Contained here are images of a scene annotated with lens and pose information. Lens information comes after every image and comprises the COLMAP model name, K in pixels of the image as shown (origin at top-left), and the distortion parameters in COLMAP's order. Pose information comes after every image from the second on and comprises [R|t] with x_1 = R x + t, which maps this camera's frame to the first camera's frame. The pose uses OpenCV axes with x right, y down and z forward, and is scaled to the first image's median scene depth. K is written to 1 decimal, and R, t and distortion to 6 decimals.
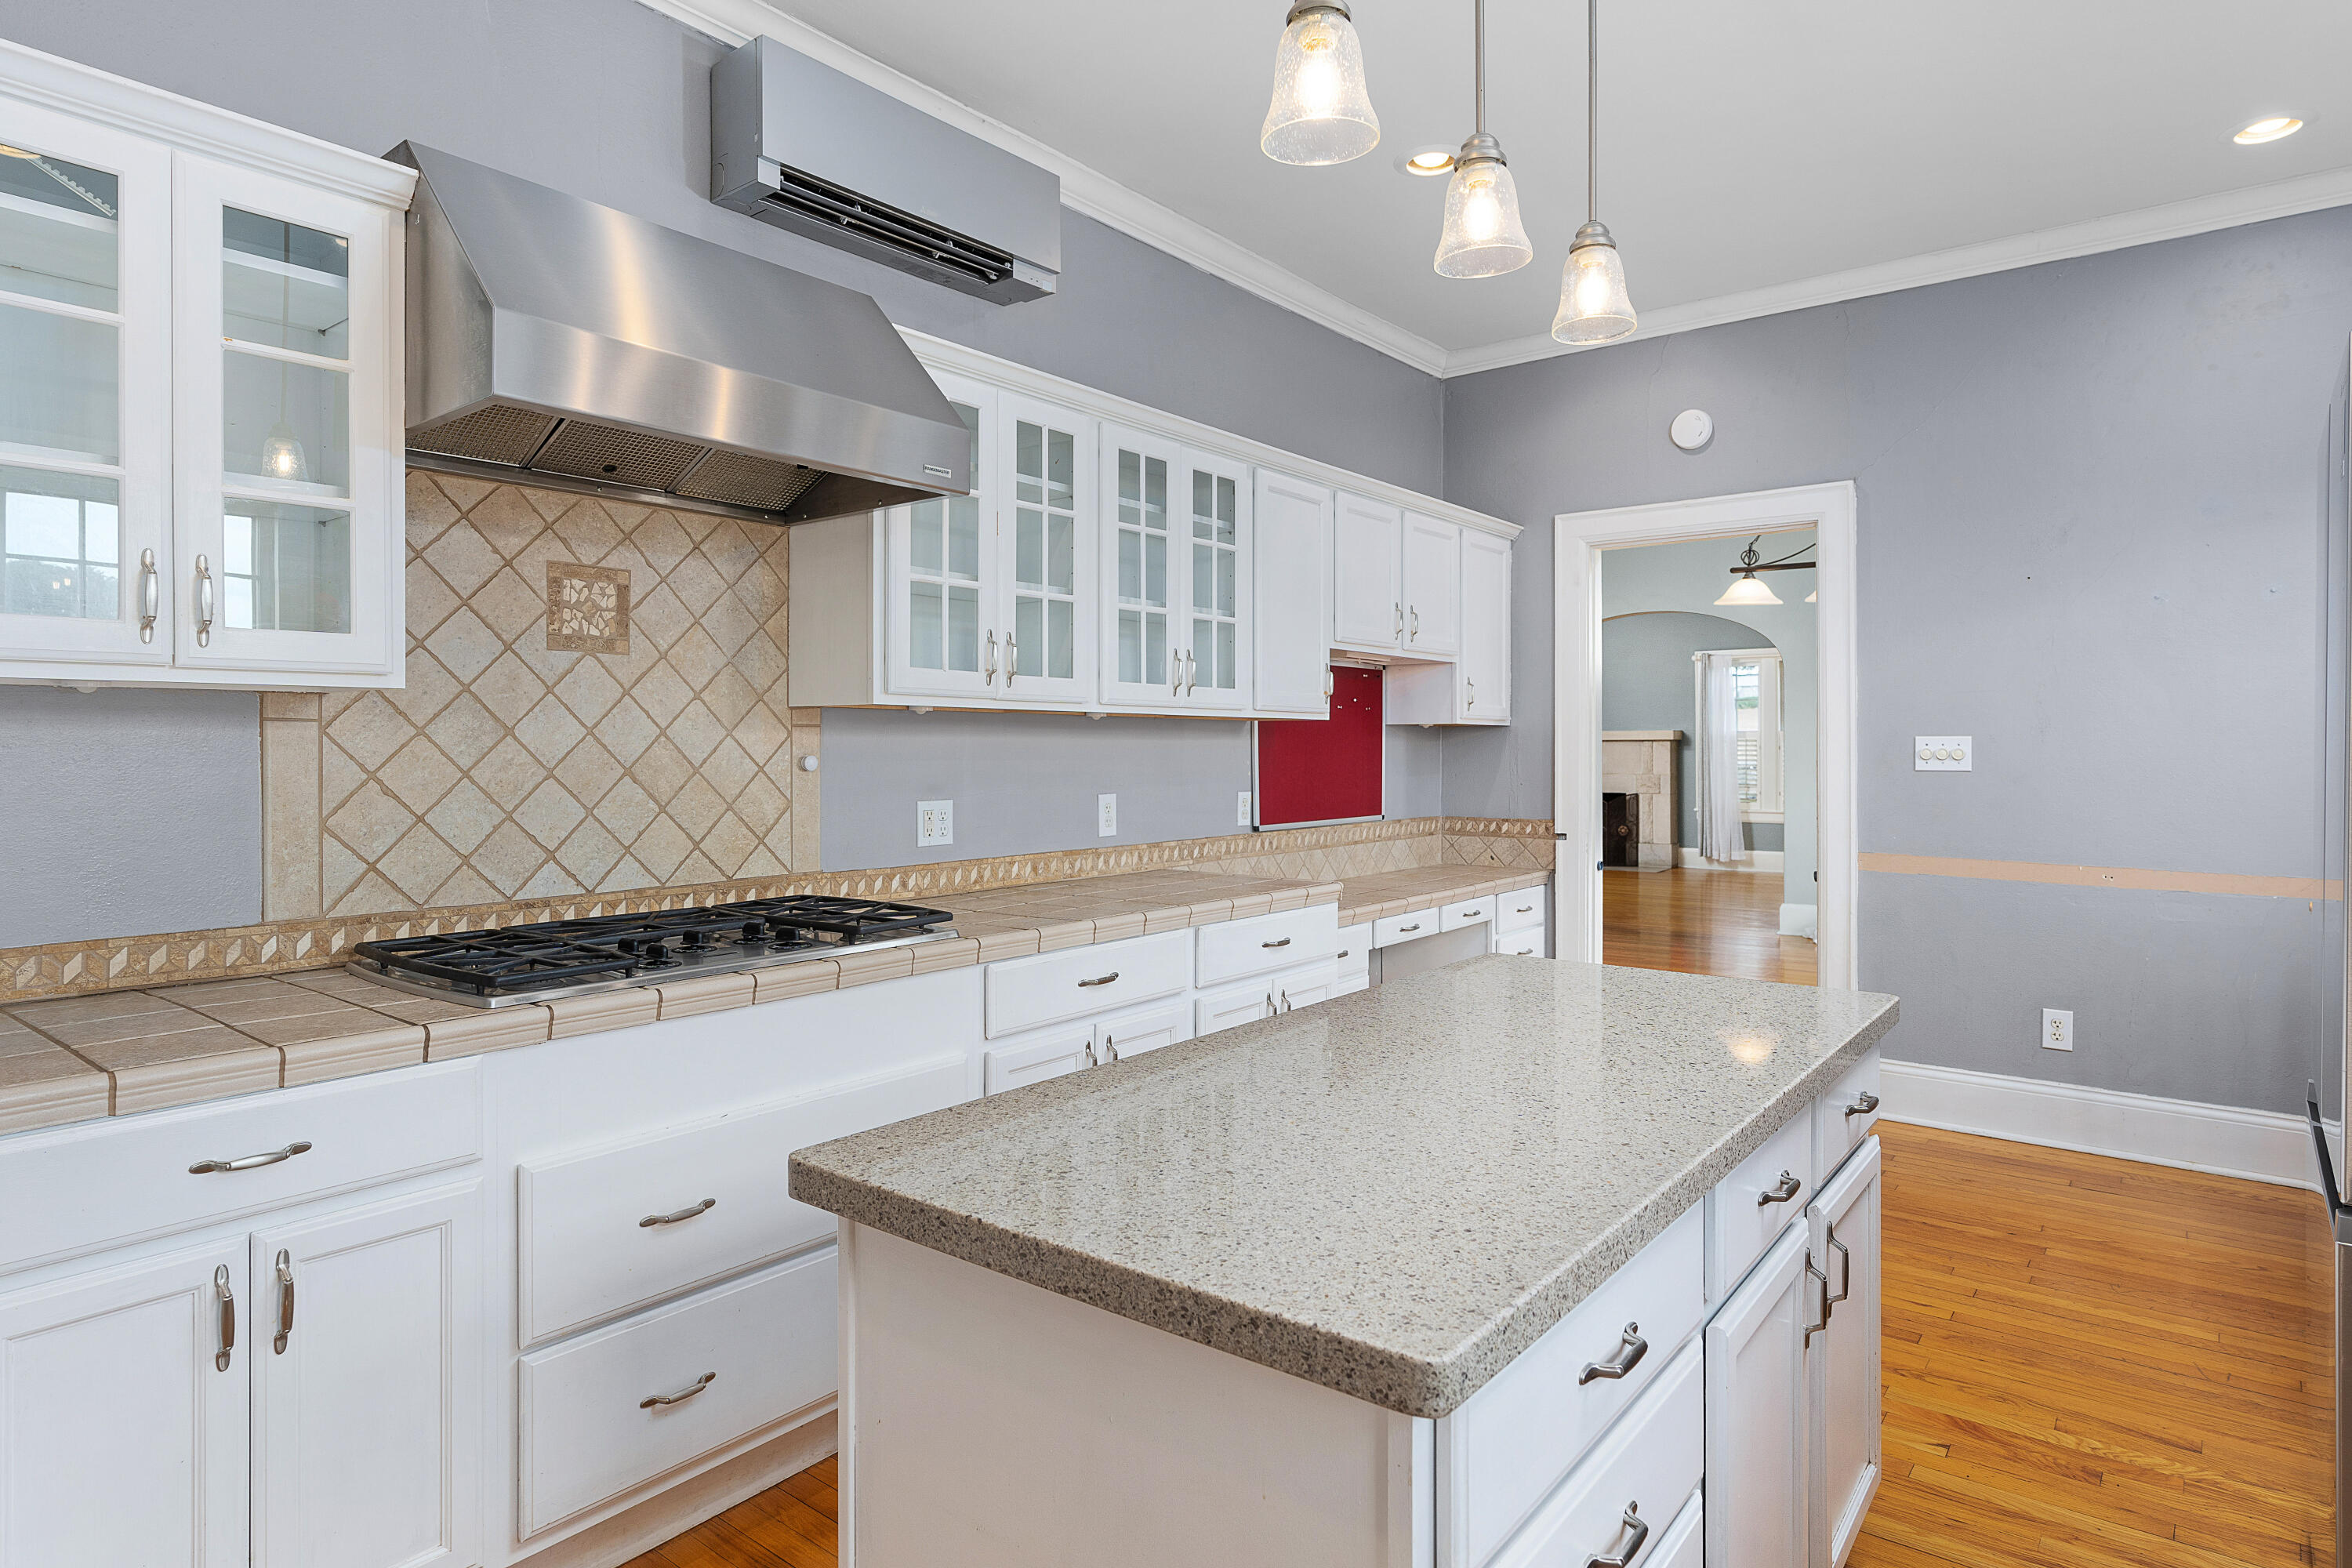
lens RADIAL K [[1314.5, 0, 1179.8], [0, 1314.5, 765.9], [0, 0, 1]] dist [-0.004799, 0.000149]
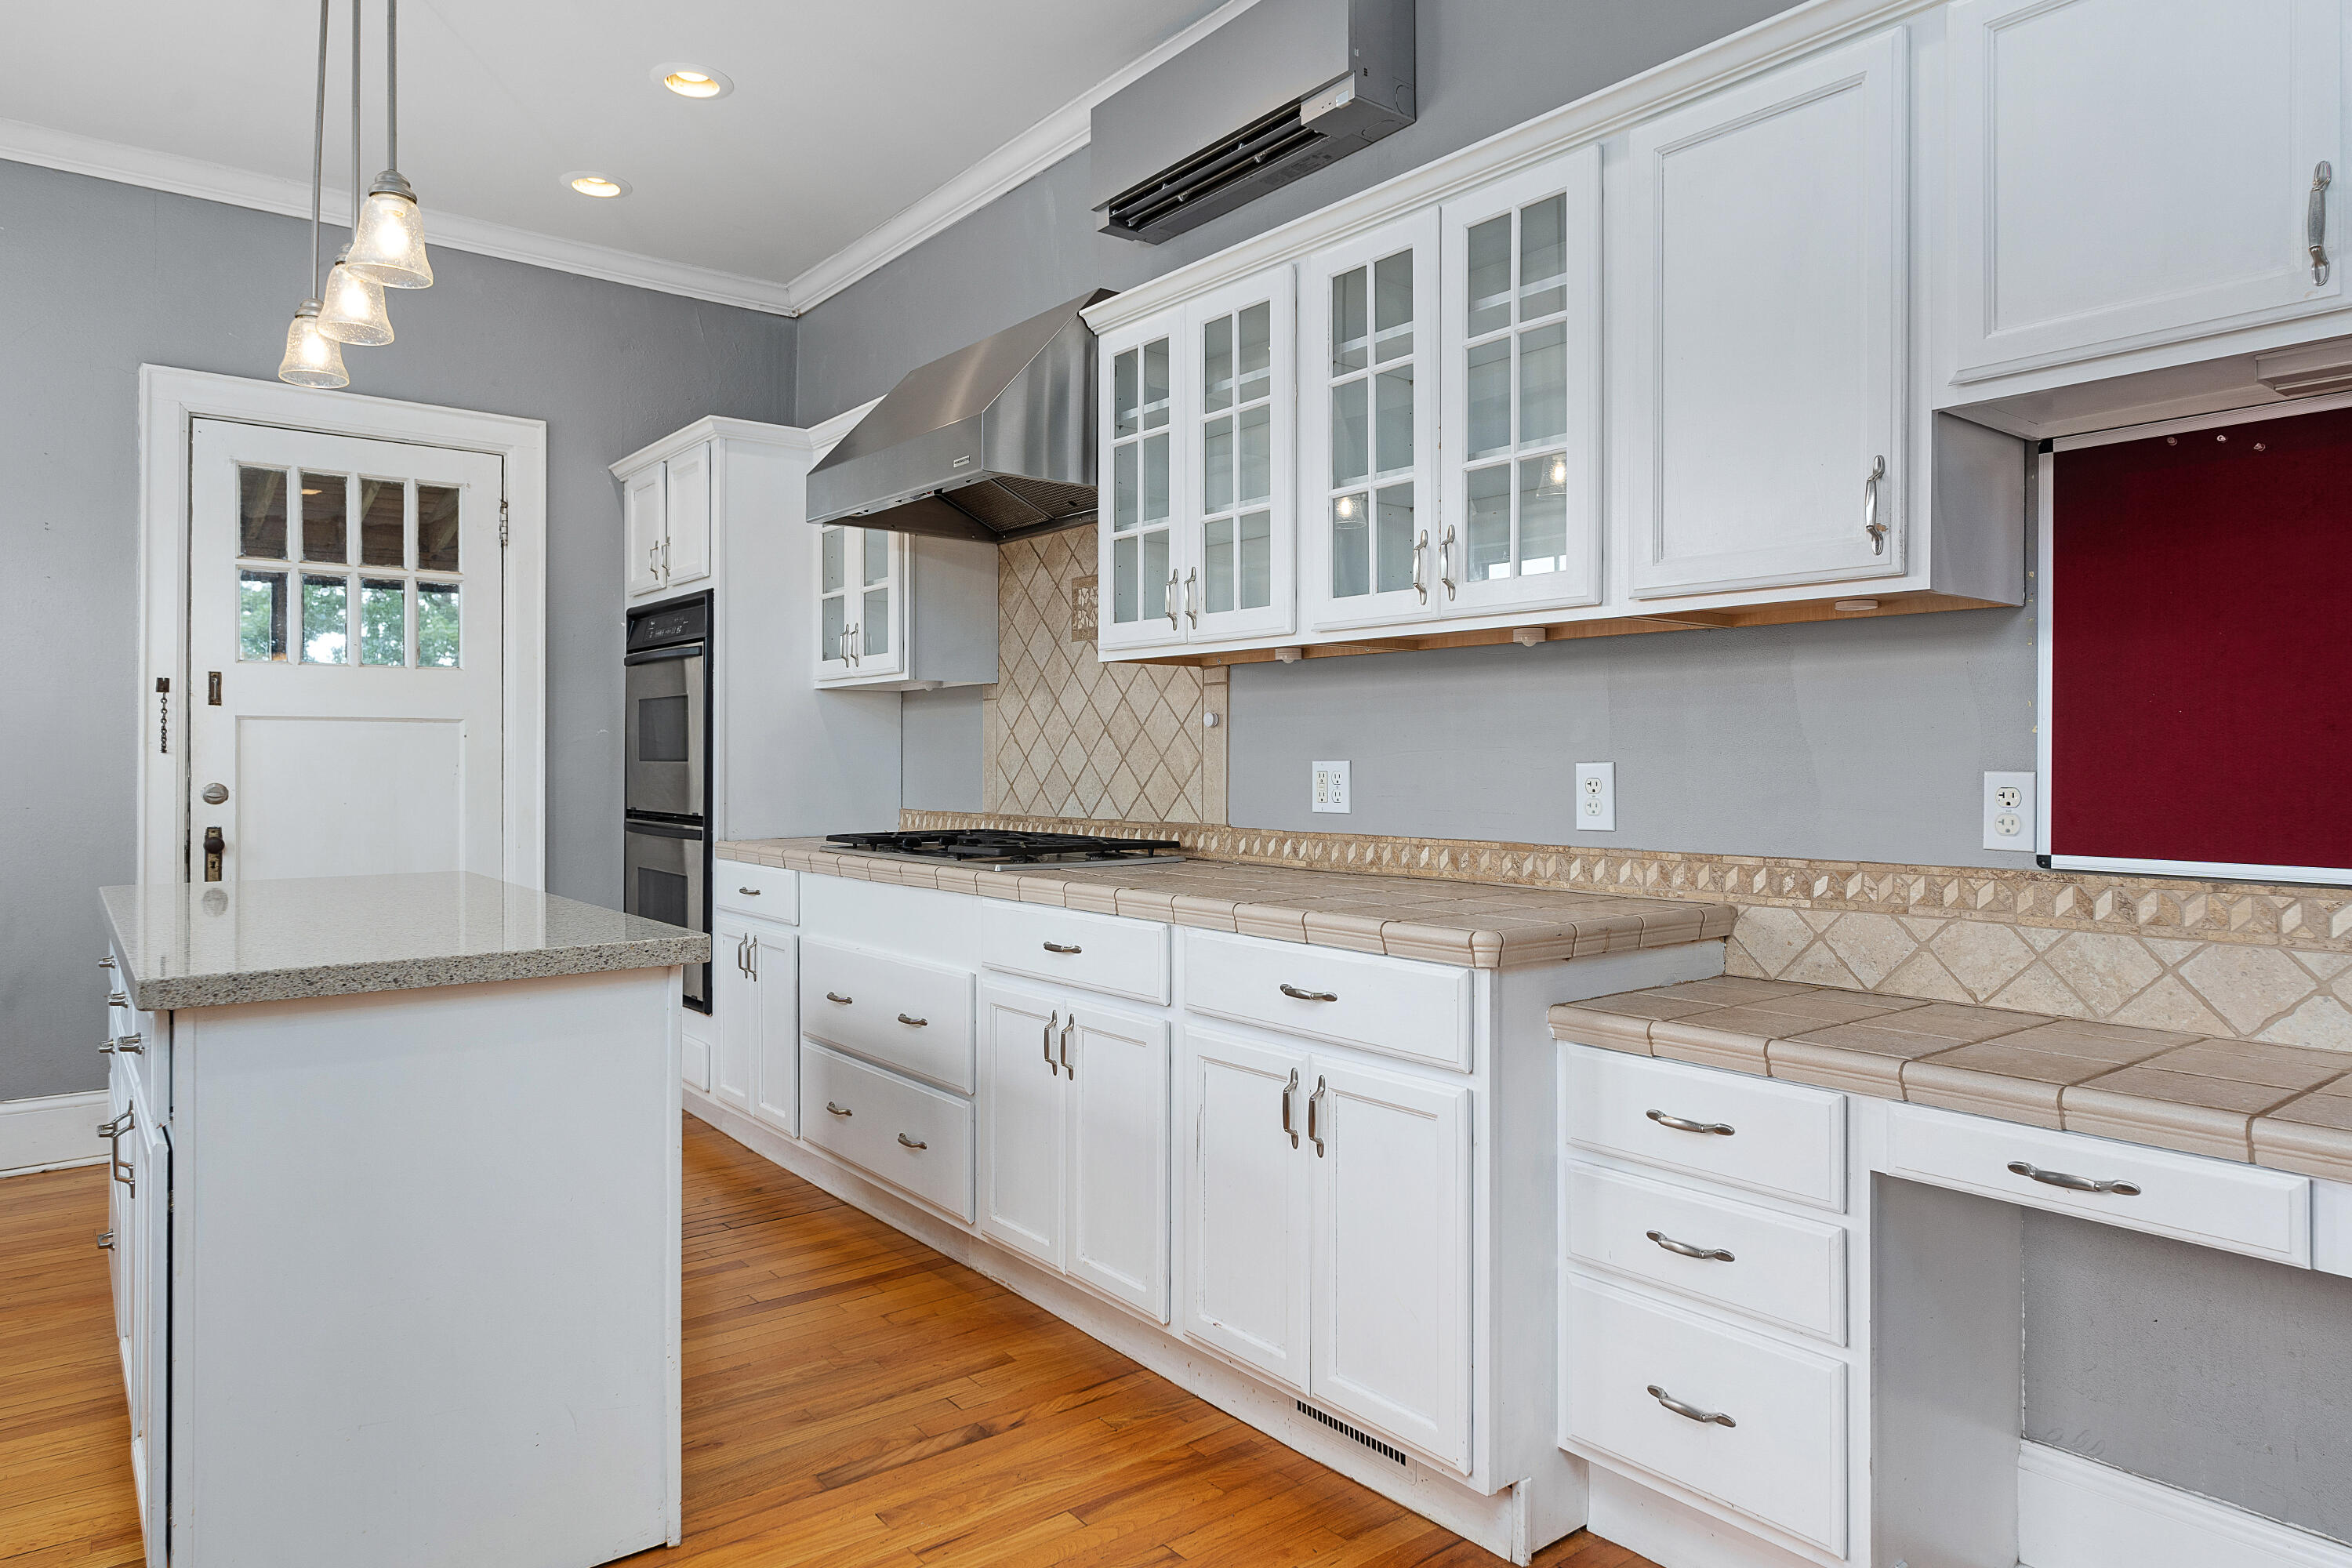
lens RADIAL K [[1418.6, 0, 1169.6], [0, 1418.6, 779.7], [0, 0, 1]] dist [-0.026560, -0.000060]
pose [[-0.228936, 0.018399, -0.973268, 0.758486], [-0.010102, 0.999723, 0.021276, 0.020120], [0.973389, 0.014703, -0.228686, 1.124684]]
